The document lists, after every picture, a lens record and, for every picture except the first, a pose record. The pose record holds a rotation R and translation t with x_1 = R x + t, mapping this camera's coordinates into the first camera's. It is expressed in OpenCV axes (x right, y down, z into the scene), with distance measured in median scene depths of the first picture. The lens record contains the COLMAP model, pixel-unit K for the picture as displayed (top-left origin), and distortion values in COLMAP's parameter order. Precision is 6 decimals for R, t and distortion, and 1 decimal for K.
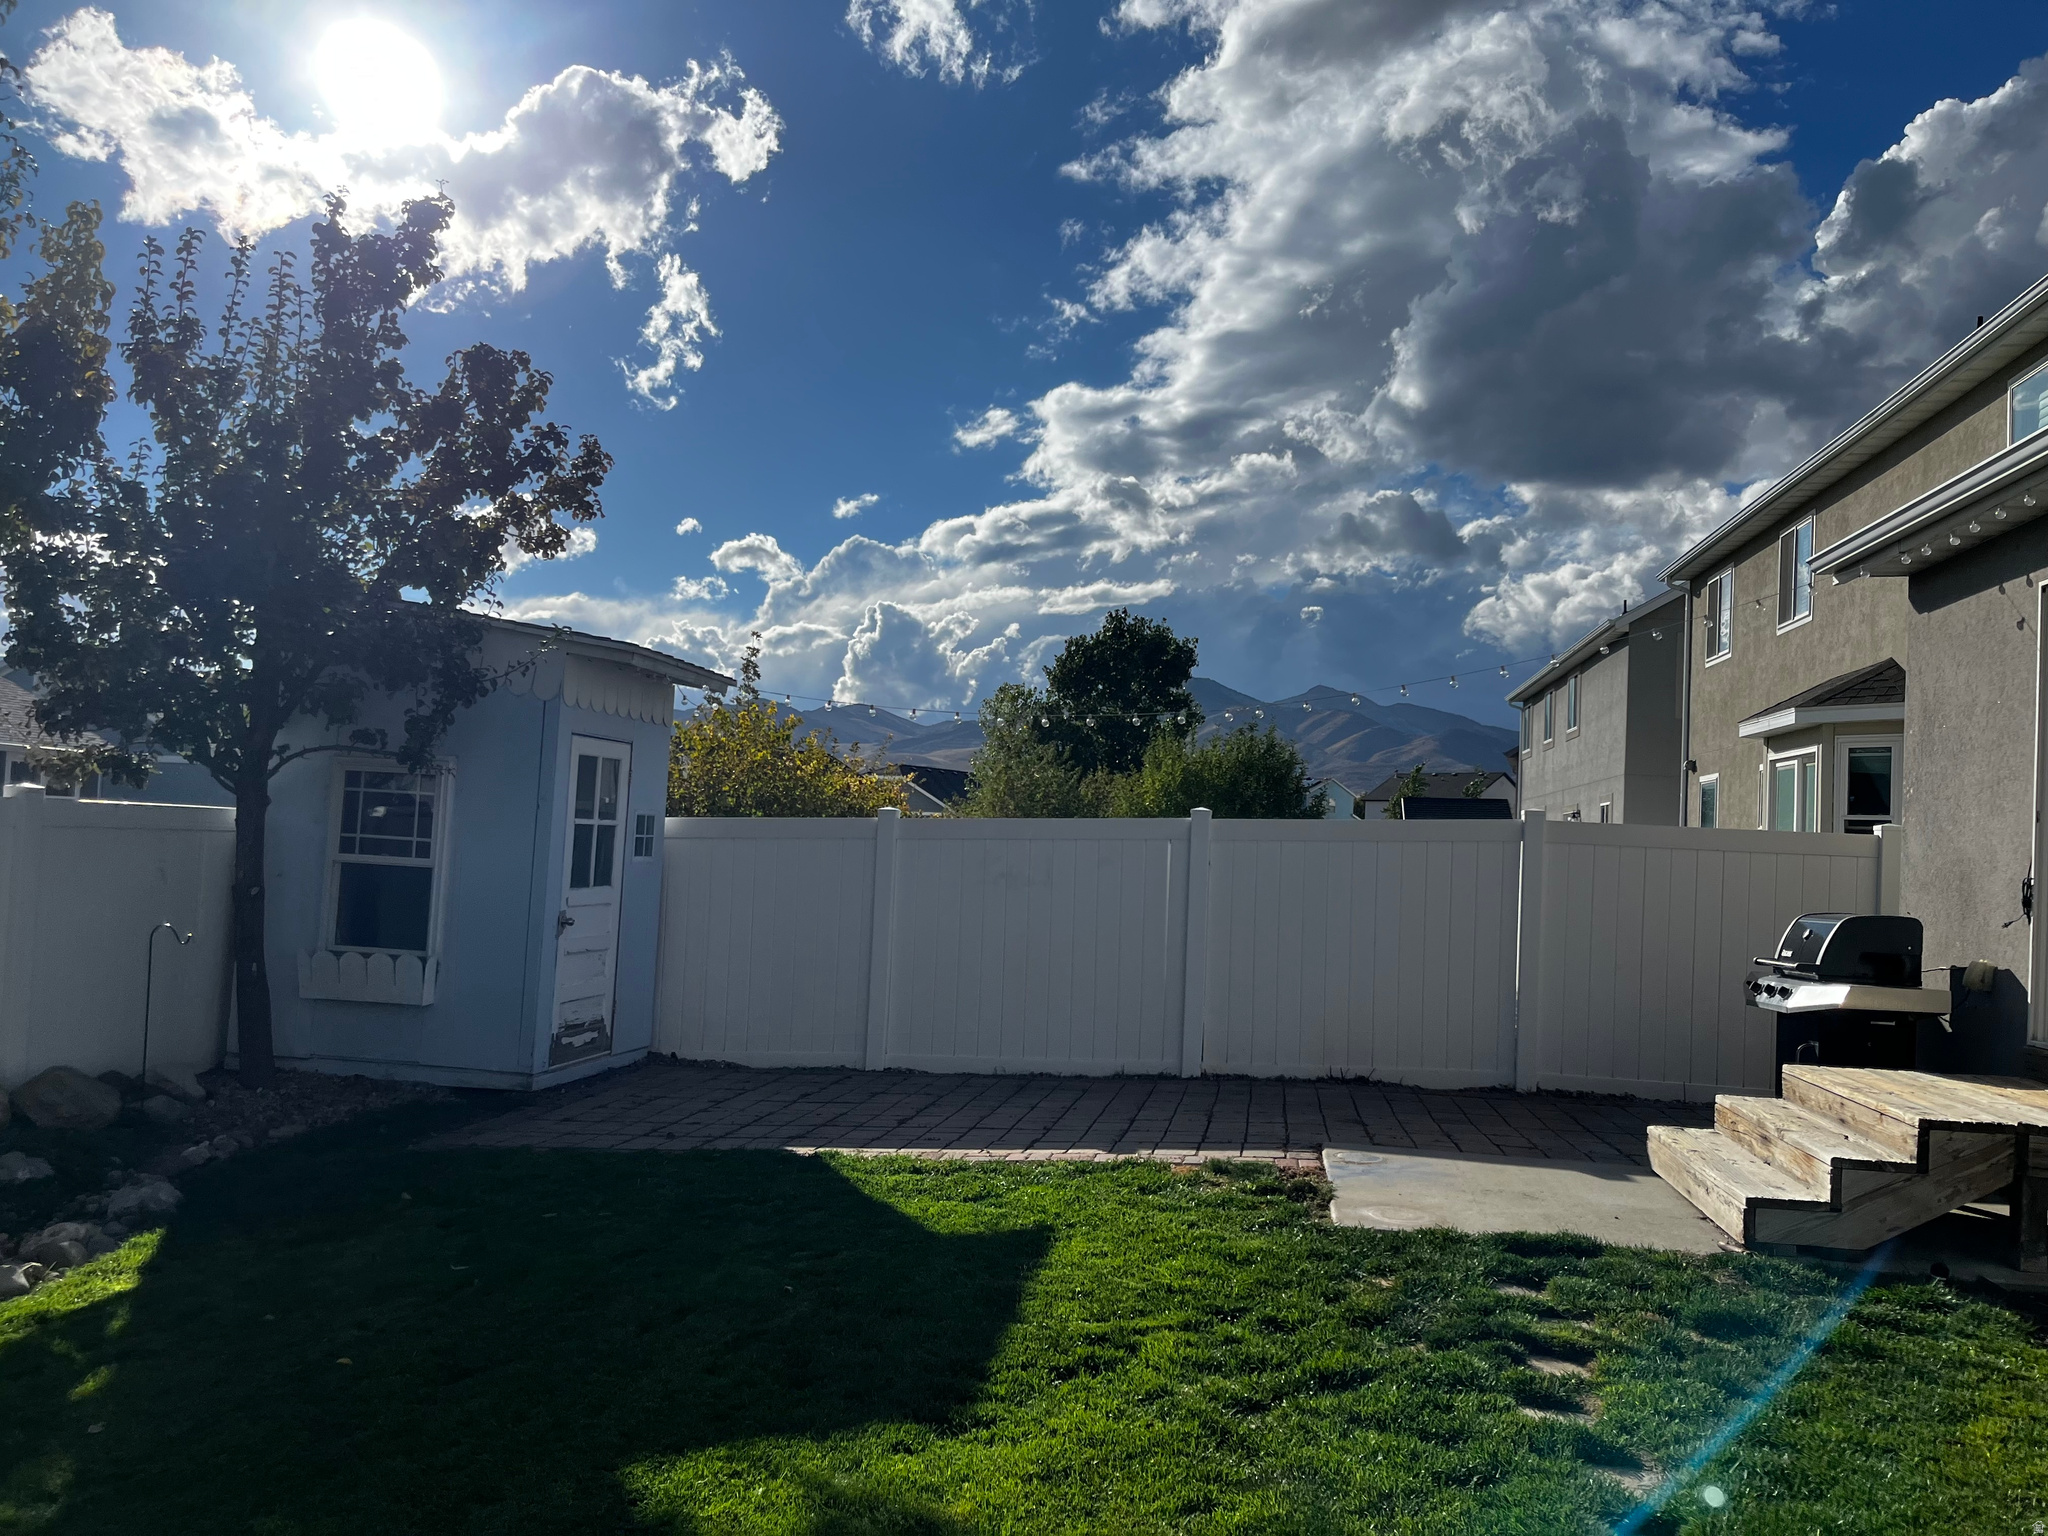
lens RADIAL K [[1525.0, 0, 1049.8], [0, 1525.0, 764.6], [0, 0, 1]] dist [0.072350, -0.090301]
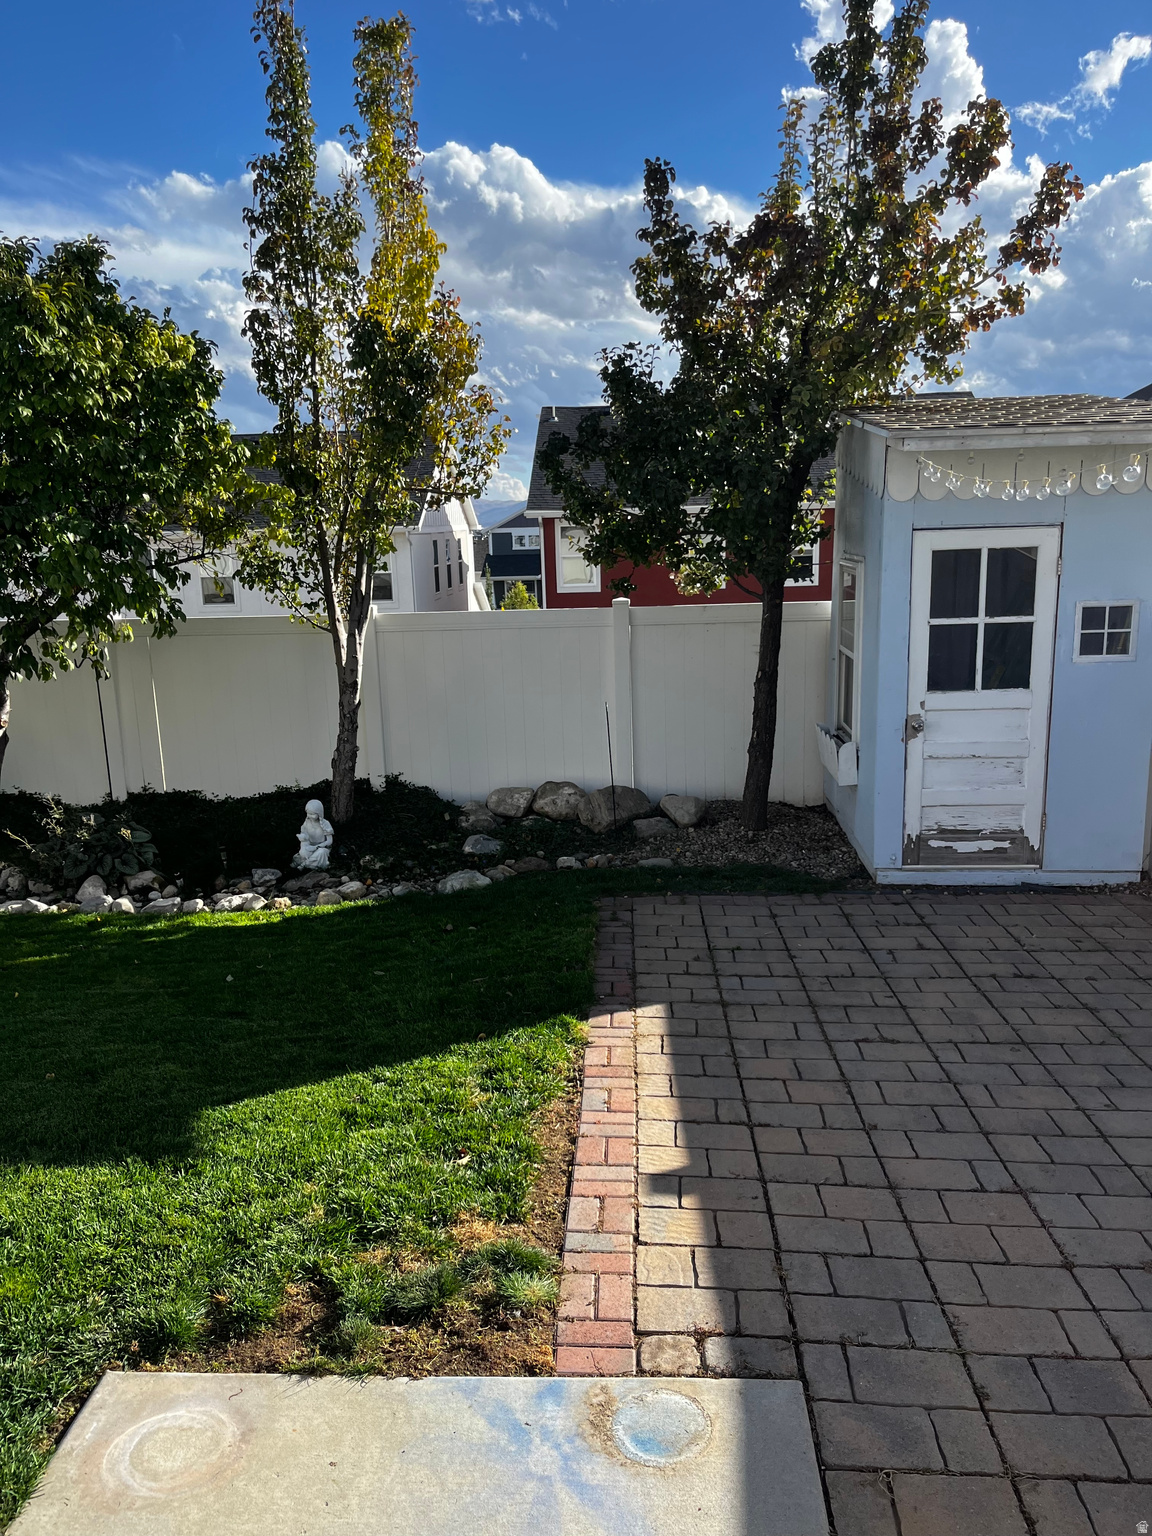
lens RADIAL K [[1147.1, 0, 576.0], [0, 1147.1, 768.0], [0, 0, 1]] dist [0.056393, -0.081803]
pose [[0.097930, 0.153359, -0.983306, 0.375369], [0.083327, 0.983322, 0.161661, -0.006966], [0.991699, -0.097767, 0.083518, 0.701389]]
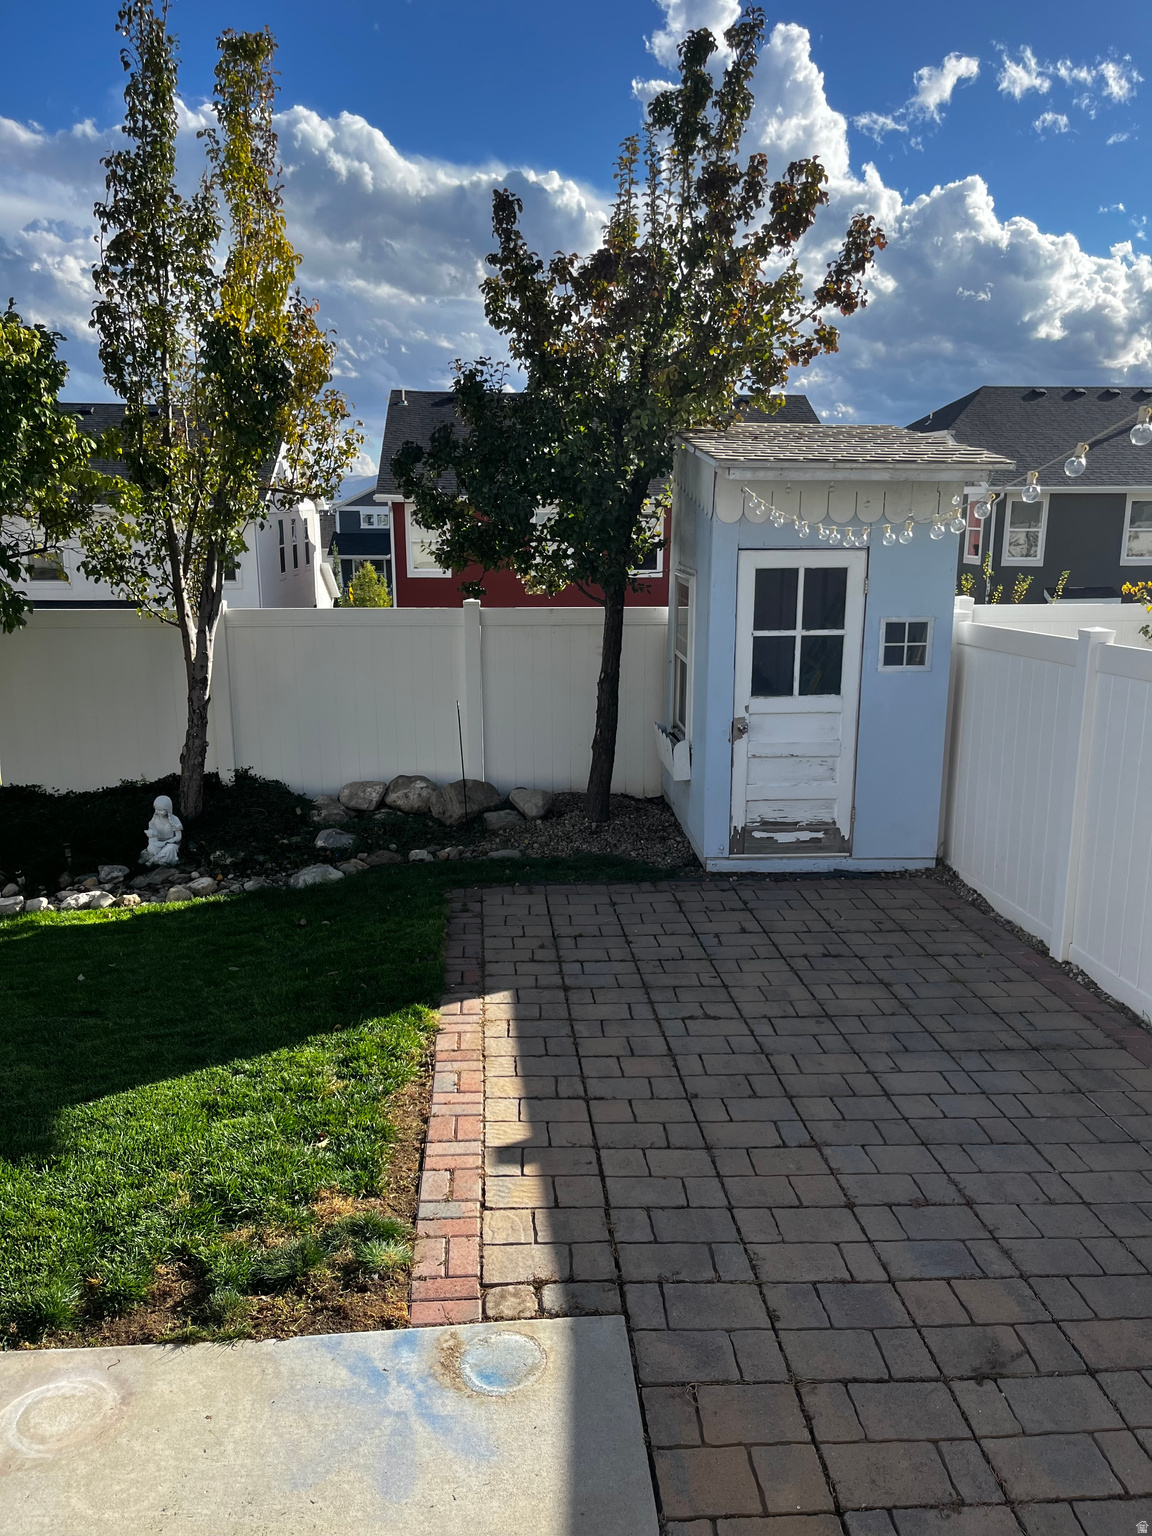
lens RADIAL K [[1148.2, 0, 595.0], [0, 1148.2, 738.6], [0, 0, 1]] dist [0.050275, -0.062500]
pose [[0.240277, 0.145279, -0.959771, 0.416013], [0.057159, 0.984904, 0.163393, -0.025483], [0.969020, -0.094119, 0.228346, 0.697193]]
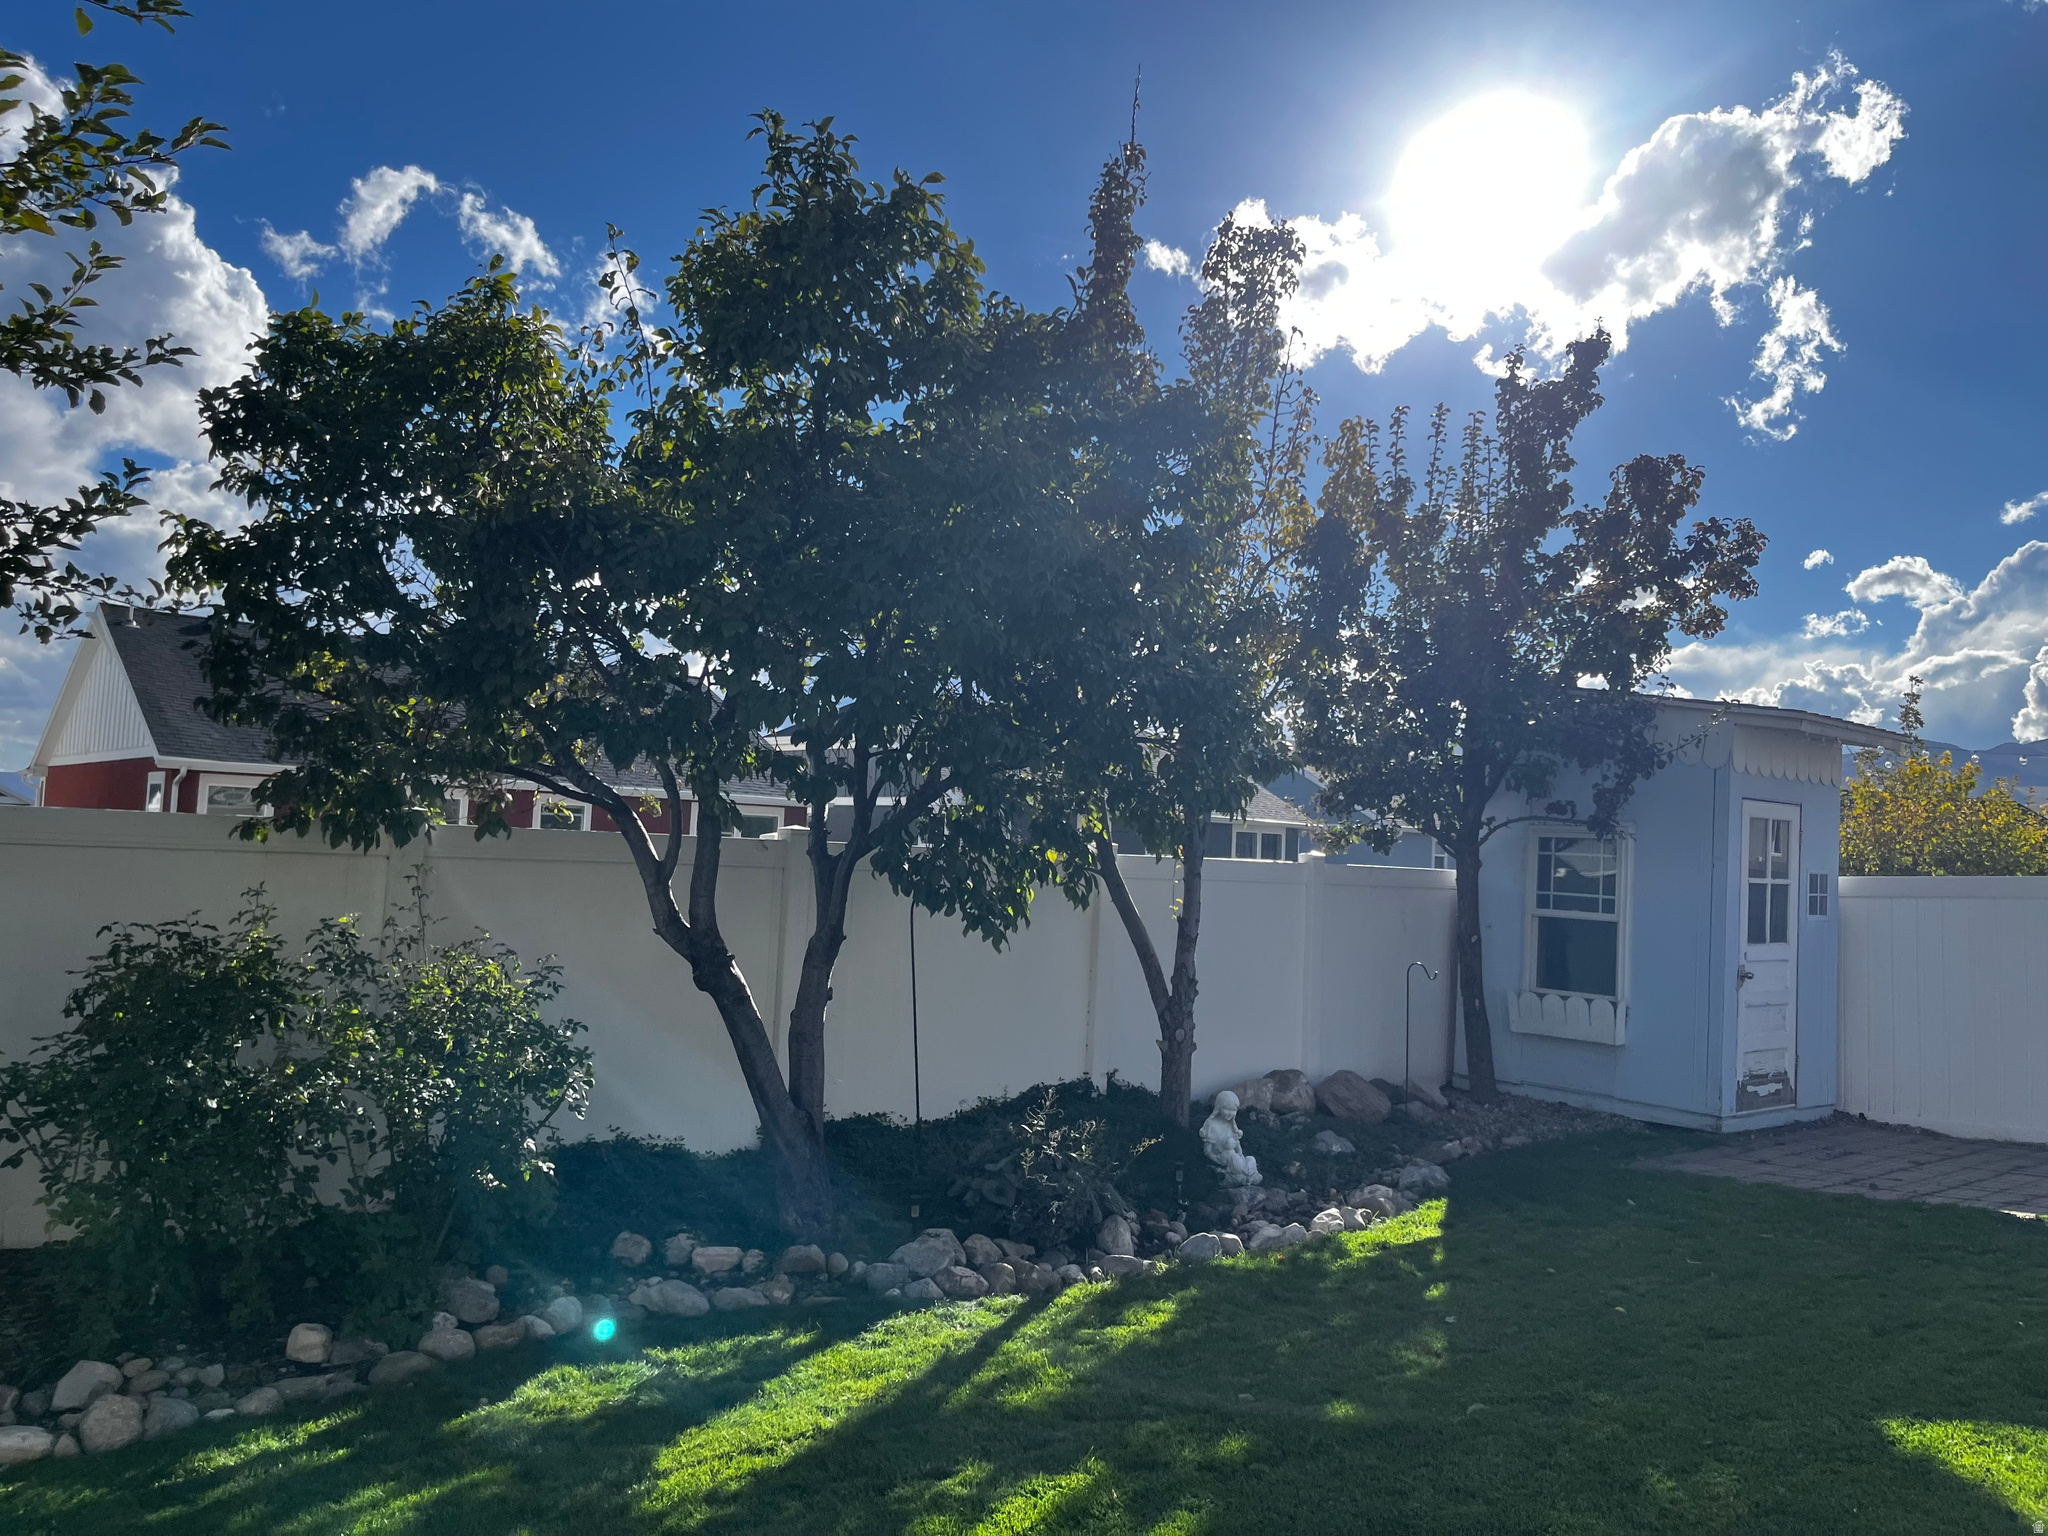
lens RADIAL K [[1529.4, 0, 1043.0], [0, 1529.4, 743.0], [0, 0, 1]] dist [0.056393, -0.081803]
pose [[0.761688, -0.062911, -0.644883, 0.012130], [0.028642, 0.997572, -0.063488, -0.003822], [0.647311, 0.029887, 0.761640, -0.124427]]
